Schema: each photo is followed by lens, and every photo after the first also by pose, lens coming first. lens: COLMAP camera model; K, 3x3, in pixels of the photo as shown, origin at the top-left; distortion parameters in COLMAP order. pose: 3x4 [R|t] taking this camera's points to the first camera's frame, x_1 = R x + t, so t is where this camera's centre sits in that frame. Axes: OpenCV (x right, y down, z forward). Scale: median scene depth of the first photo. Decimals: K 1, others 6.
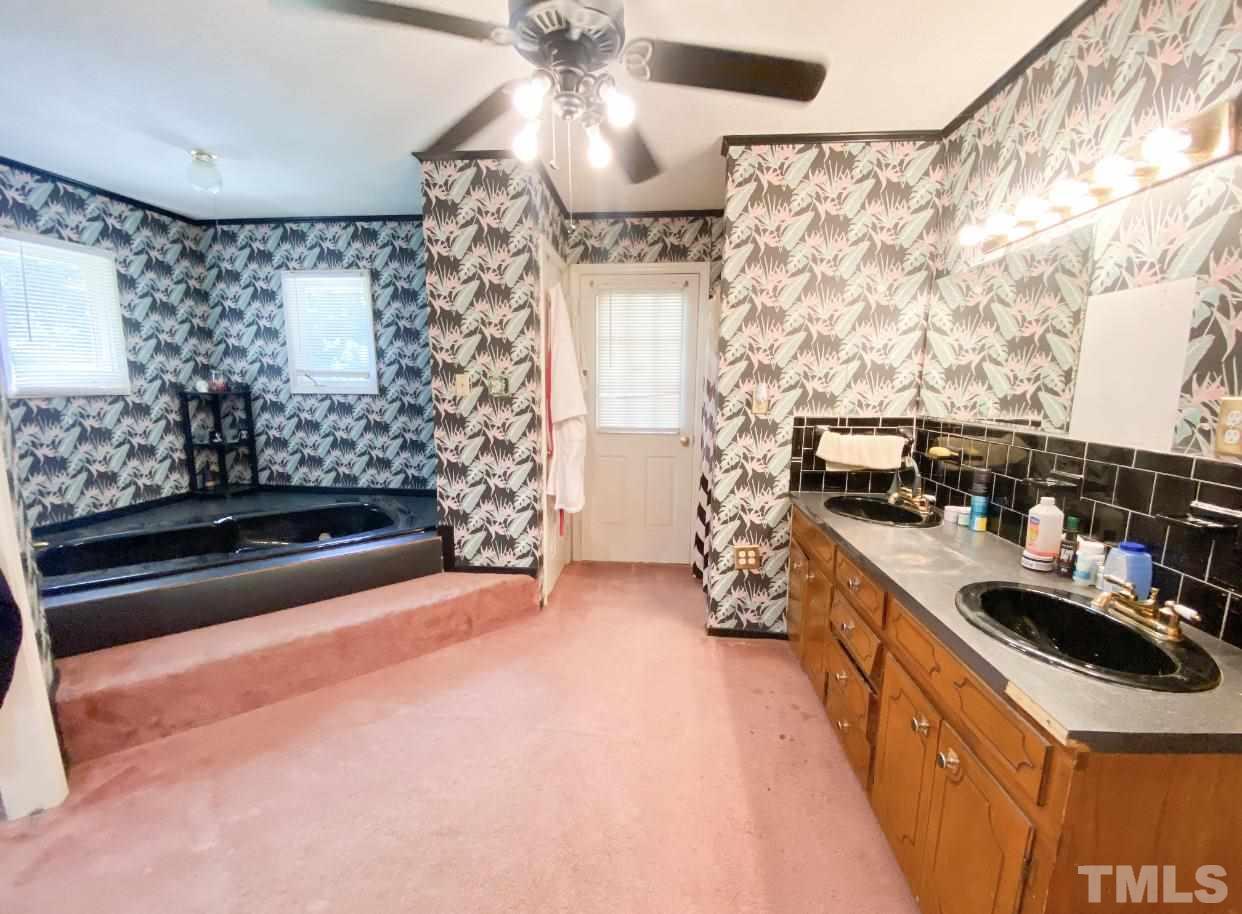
lens RADIAL K [[504.5, 0, 623.3], [0, 504.5, 460.1], [0, 0, 1]] dist [0.030932, -0.028829]
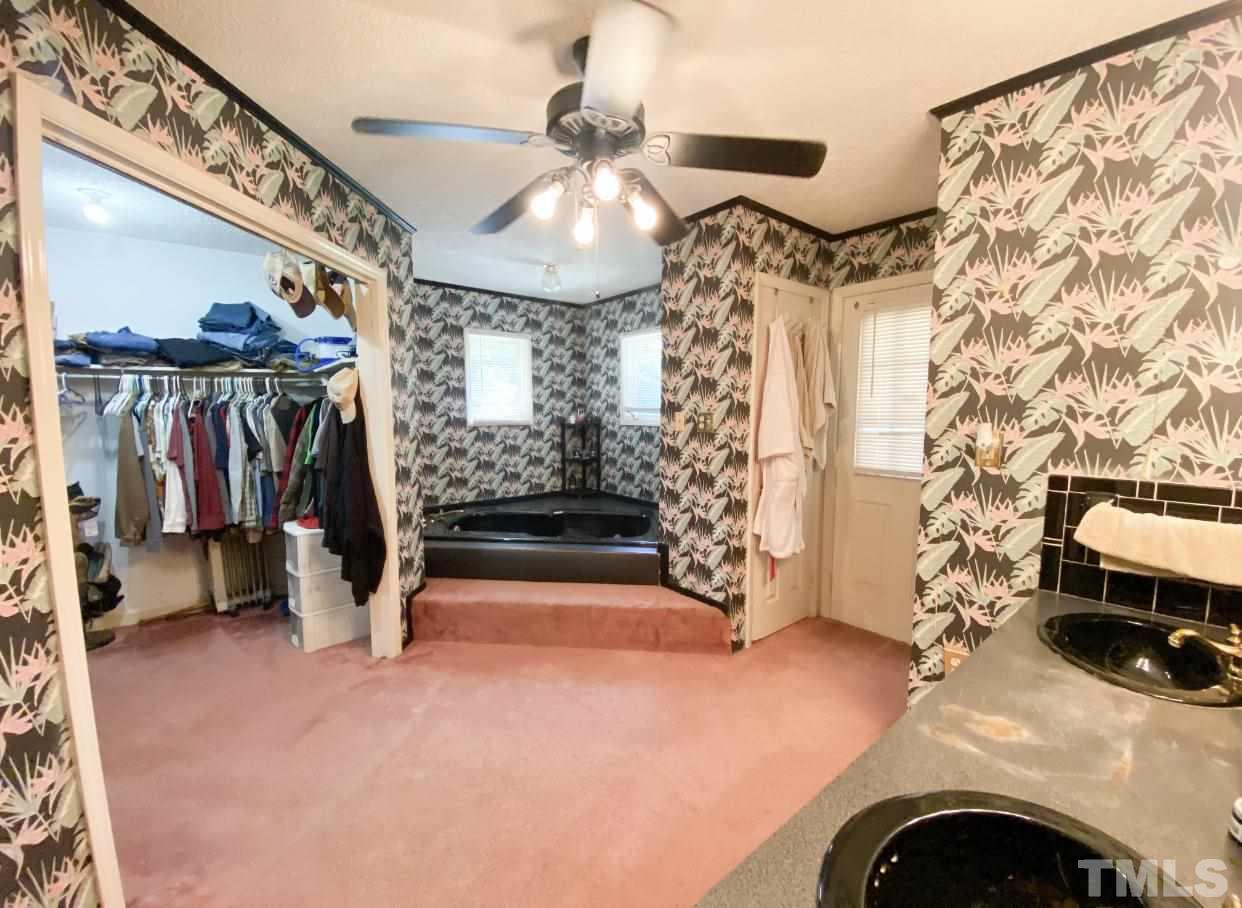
lens RADIAL K [[500.9, 0, 613.3], [0, 500.9, 452.4], [0, 0, 1]] dist [0.039951, -0.035787]
pose [[0.690880, 0.052808, -0.721038, 0.367456], [-0.099549, 0.994778, -0.022529, -0.038963], [0.716083, 0.087343, 0.692529, 0.130094]]
